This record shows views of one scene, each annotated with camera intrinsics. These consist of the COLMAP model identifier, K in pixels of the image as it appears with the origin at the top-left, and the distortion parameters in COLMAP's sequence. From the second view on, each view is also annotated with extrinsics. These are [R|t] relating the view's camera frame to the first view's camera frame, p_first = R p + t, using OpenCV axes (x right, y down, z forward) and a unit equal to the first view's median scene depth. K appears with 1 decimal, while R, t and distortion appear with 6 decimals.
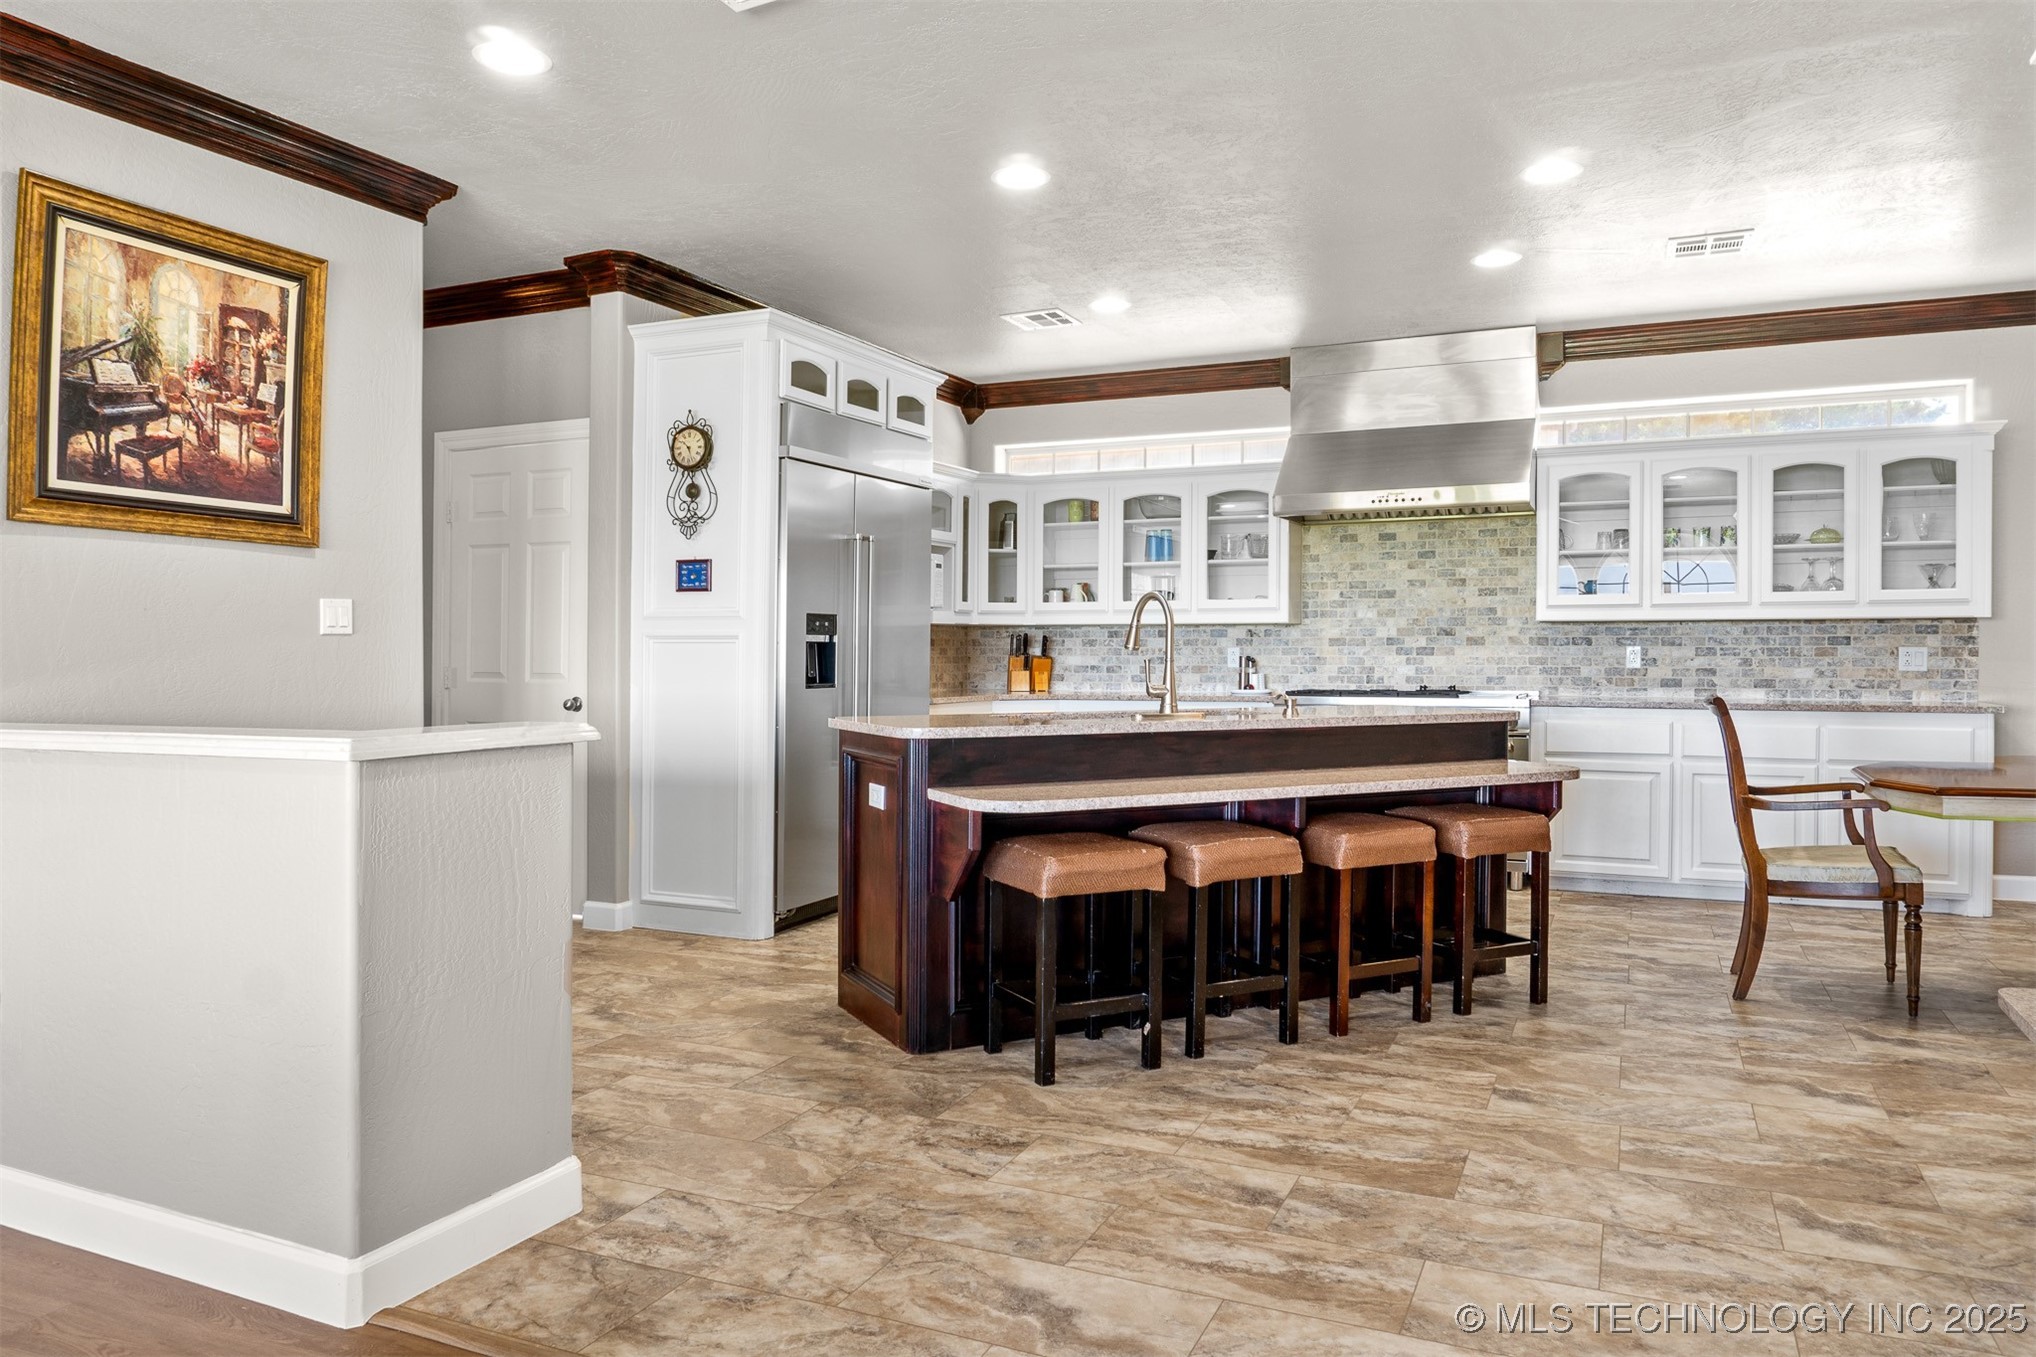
lens RADIAL K [[1371.0, 0, 1008.6], [0, 1371.0, 677.9], [0, 0, 1]] dist [-0.024265, -0.003889]
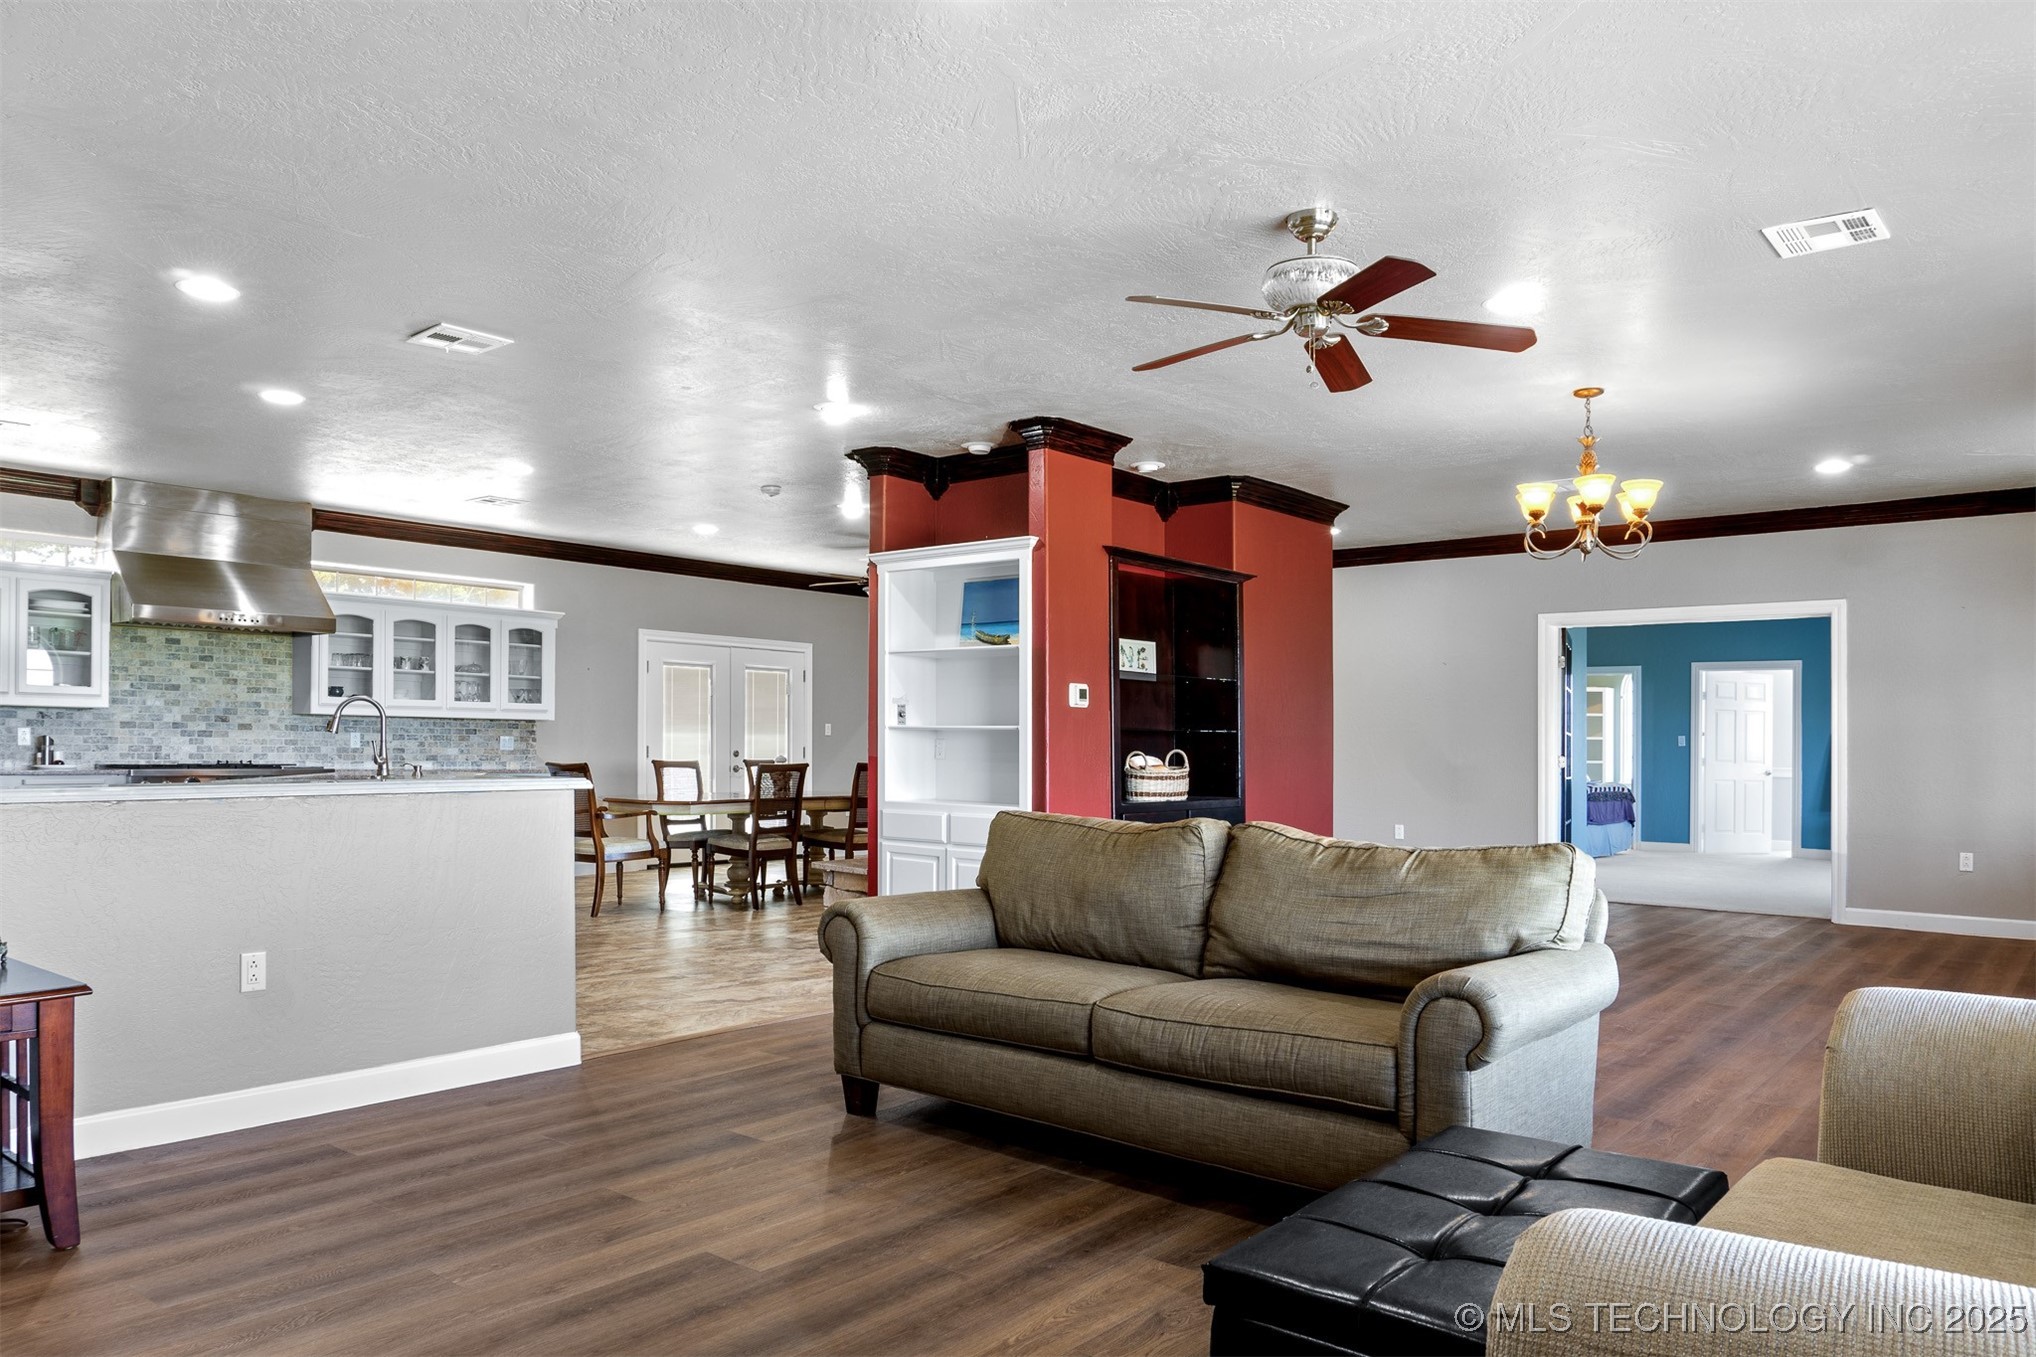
lens RADIAL K [[1407.4, 0, 1057.2], [0, 1407.4, 784.6], [0, 0, 1]] dist [0.010685, -0.023964]
pose [[0.232896, -0.019850, 0.972299, -0.987551], [0.005960, 0.999802, 0.018983, 0.009829], [-0.972483, 0.001374, 0.232968, -0.101919]]
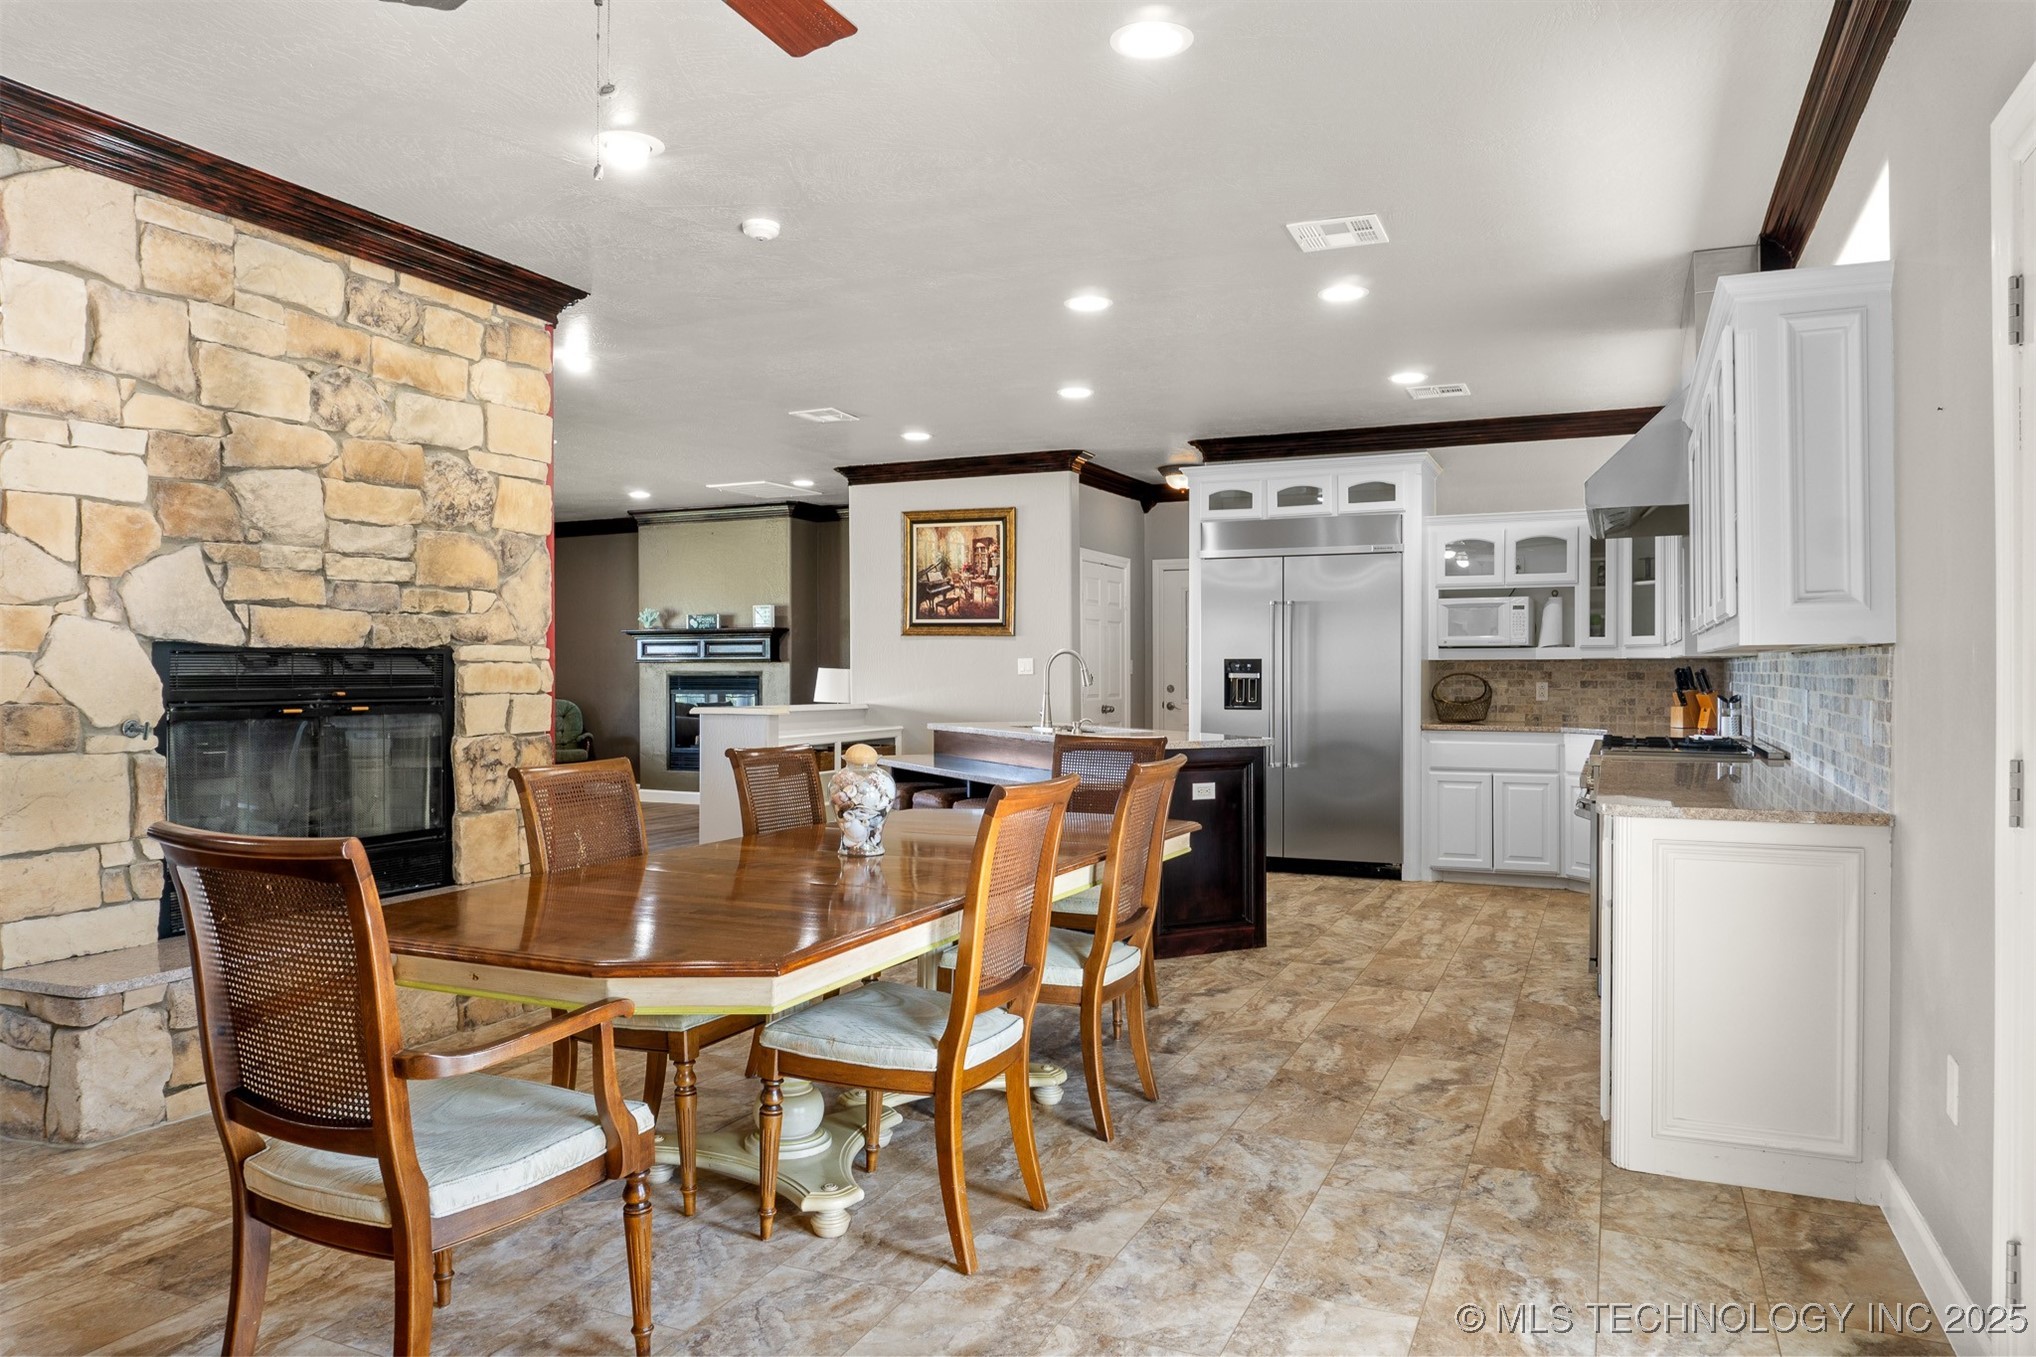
lens RADIAL K [[1371.0, 0, 1008.6], [0, 1371.0, 677.9], [0, 0, 1]] dist [-0.024265, -0.003889]
pose [[0.005842, 0.006409, -0.999962, 1.296256], [-0.017945, 0.999819, 0.006303, -0.030634], [0.999822, 0.017907, 0.005956, 0.729748]]
